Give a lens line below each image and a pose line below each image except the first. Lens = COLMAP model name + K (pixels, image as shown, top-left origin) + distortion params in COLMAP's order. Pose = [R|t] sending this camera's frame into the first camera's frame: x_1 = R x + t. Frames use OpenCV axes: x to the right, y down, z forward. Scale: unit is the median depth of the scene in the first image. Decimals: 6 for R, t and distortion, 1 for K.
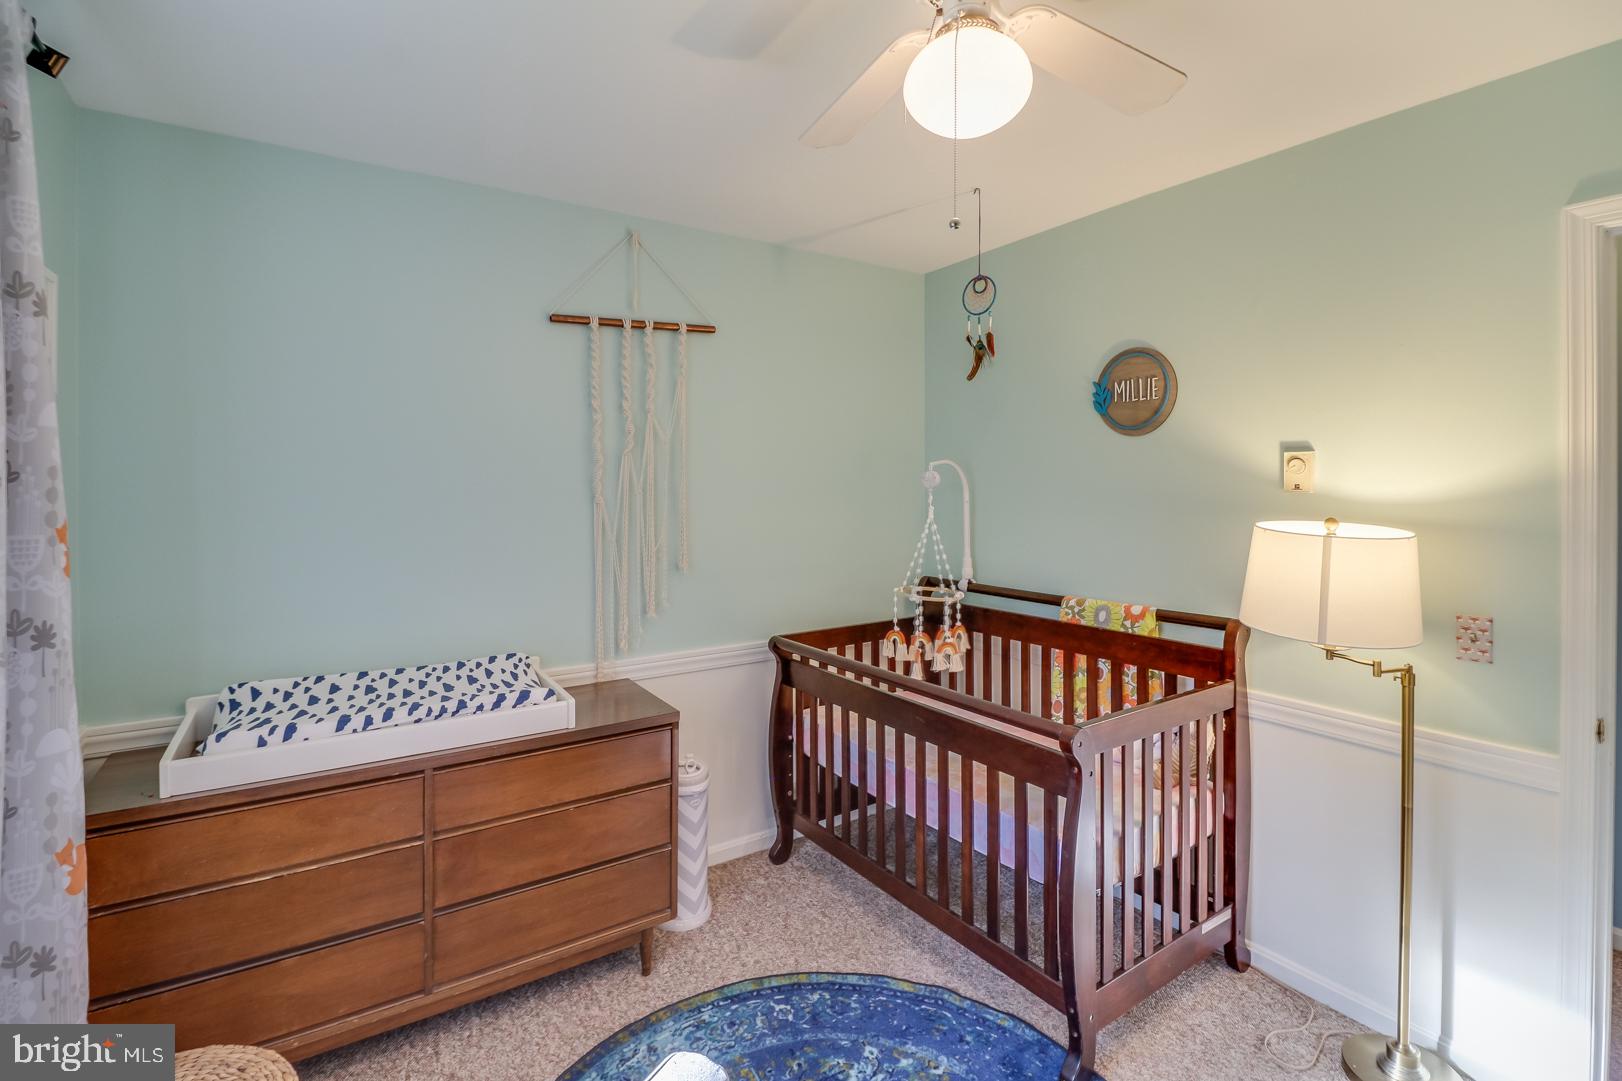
lens RADIAL K [[738.6, 0, 808.9], [0, 738.6, 497.5], [0, 0, 1]] dist [0.000270, -0.000133]
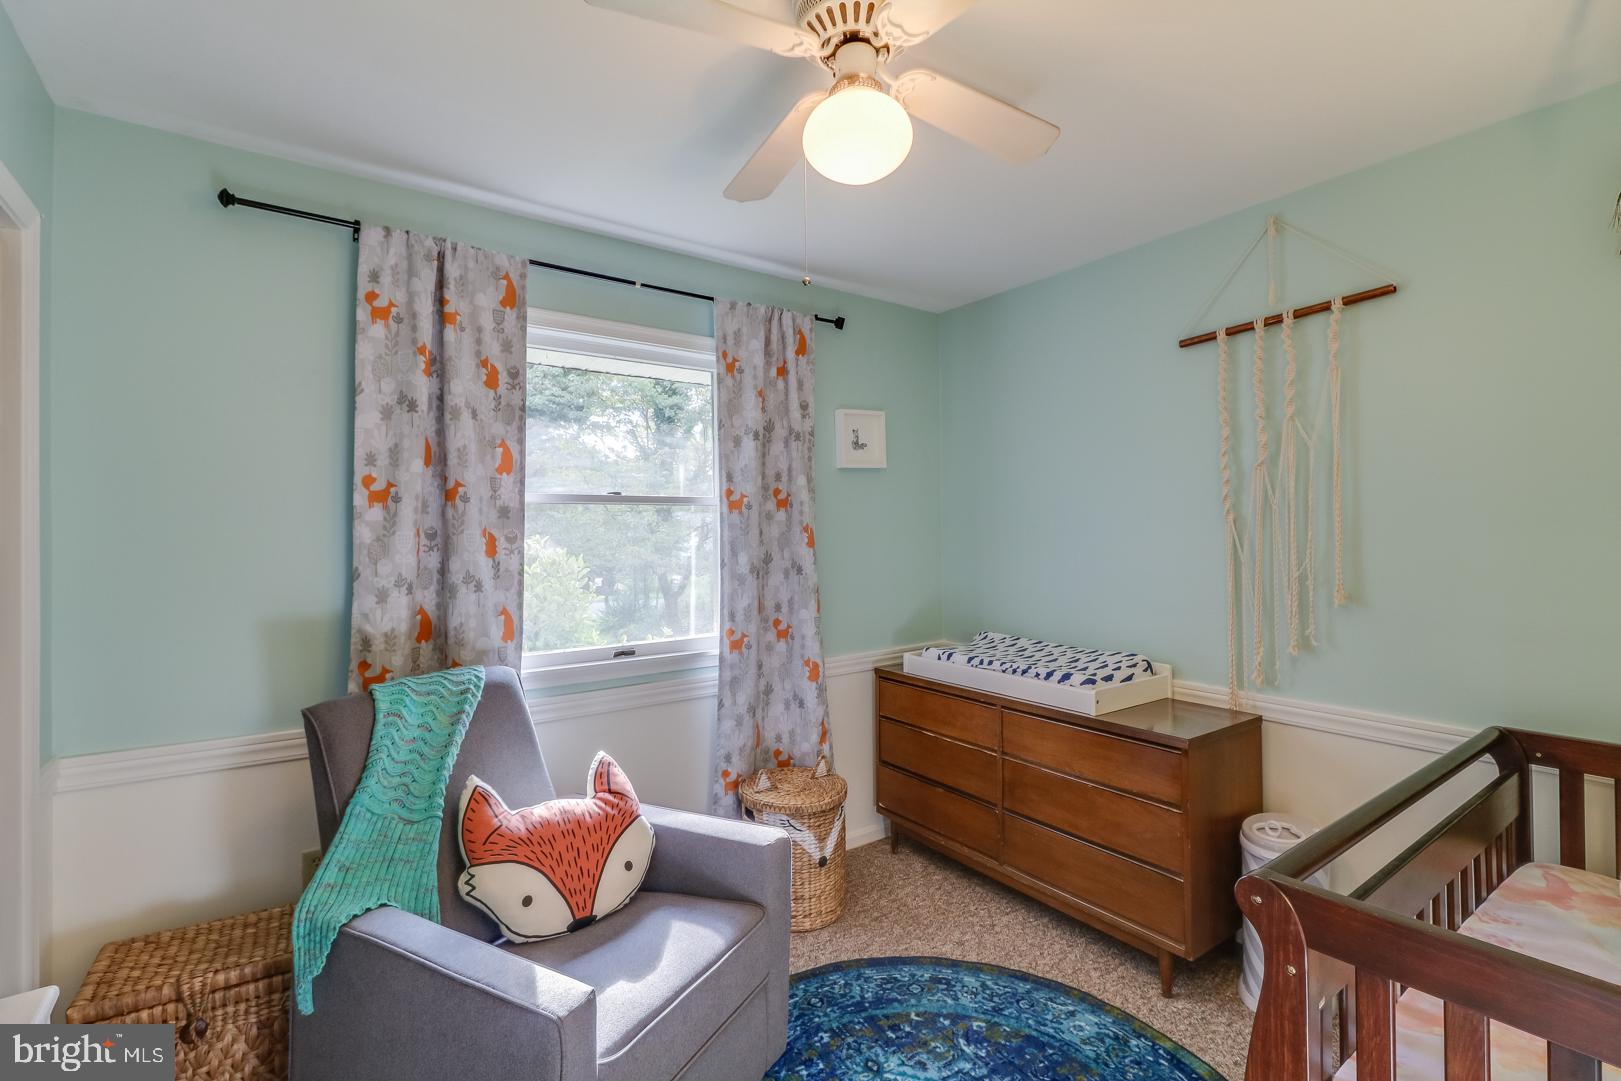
lens RADIAL K [[737.9, 0, 811.6], [0, 737.9, 527.6], [0, 0, 1]] dist [0.021425, -0.012115]
pose [[0.050155, -0.003107, -0.998737, 0.807408], [-0.008053, 0.999961, -0.003516, 0.029864], [0.998709, 0.008219, 0.050128, 0.510219]]
